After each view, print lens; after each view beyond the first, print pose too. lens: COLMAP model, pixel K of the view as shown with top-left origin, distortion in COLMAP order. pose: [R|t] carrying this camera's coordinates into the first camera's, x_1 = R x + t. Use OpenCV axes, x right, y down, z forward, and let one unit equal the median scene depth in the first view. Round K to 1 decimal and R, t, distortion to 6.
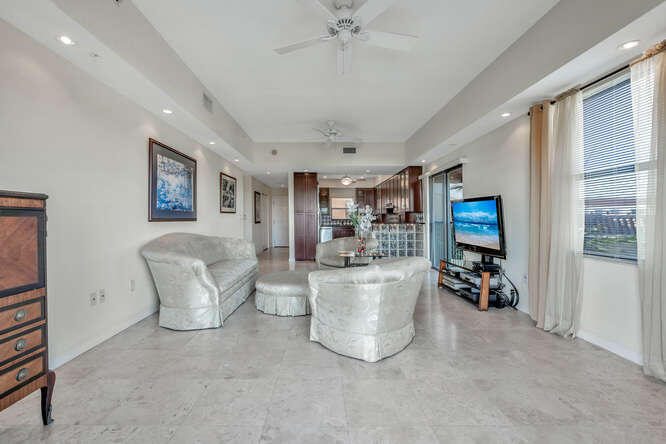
lens RADIAL K [[283.4, 0, 331.5], [0, 283.4, 210.4], [0, 0, 1]] dist [-0.001049, -0.000065]
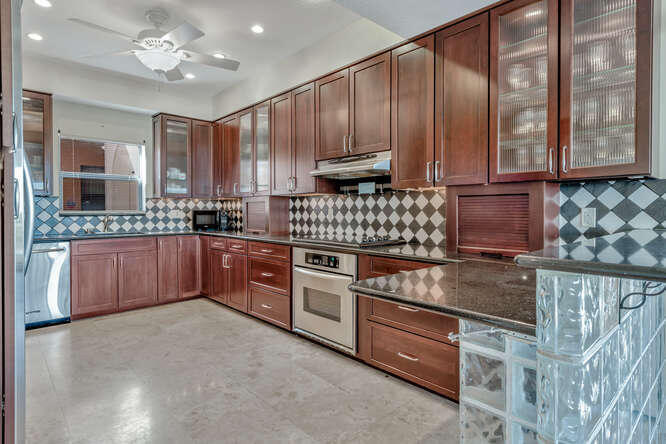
lens RADIAL K [[368.0, 0, 334.5], [0, 368.0, 213.4], [0, 0, 1]] dist [0.018482, 0.000095]
pose [[0.764315, -0.005739, 0.644818, -0.040950], [-0.017530, 0.999406, 0.029673, 0.019751], [-0.644605, -0.033983, 0.763760, 0.754848]]
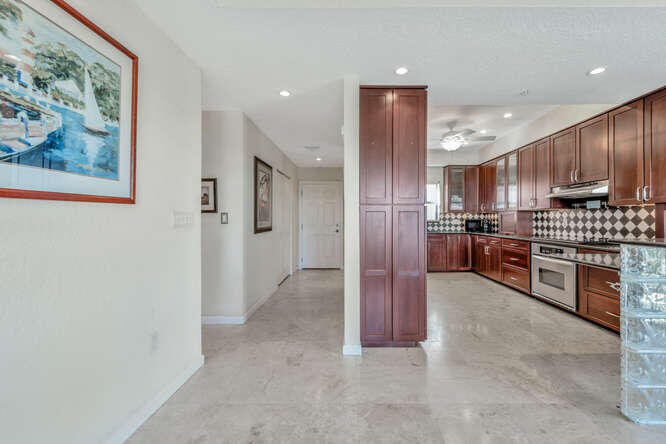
lens RADIAL K [[277.7, 0, 344.4], [0, 277.7, 219.6], [0, 0, 1]] dist [-0.001287, -0.000173]
pose [[0.998305, -0.000722, -0.058196, -0.113958], [0.002442, 0.999562, 0.029488, 0.013458], [0.058149, -0.029580, 0.997870, 0.592979]]
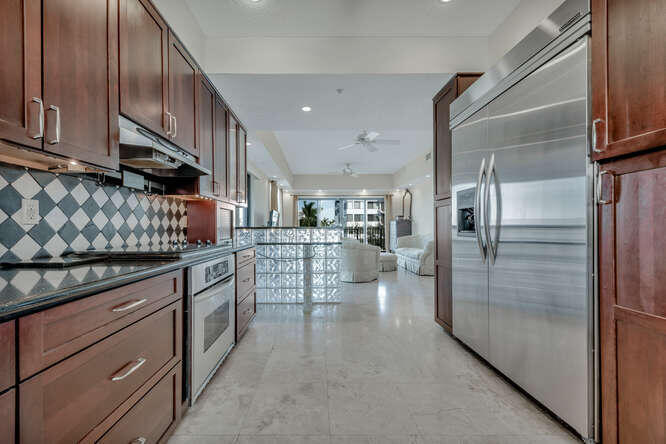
lens RADIAL K [[280.2, 0, 315.5], [0, 280.2, 224.5], [0, 0, 1]] dist [-0.000206, -0.000007]
pose [[-0.998725, 0.001709, 0.050459, 0.083463], [0.000006, 0.999431, -0.033725, 0.045175], [-0.050488, -0.033682, -0.998157, 1.235791]]
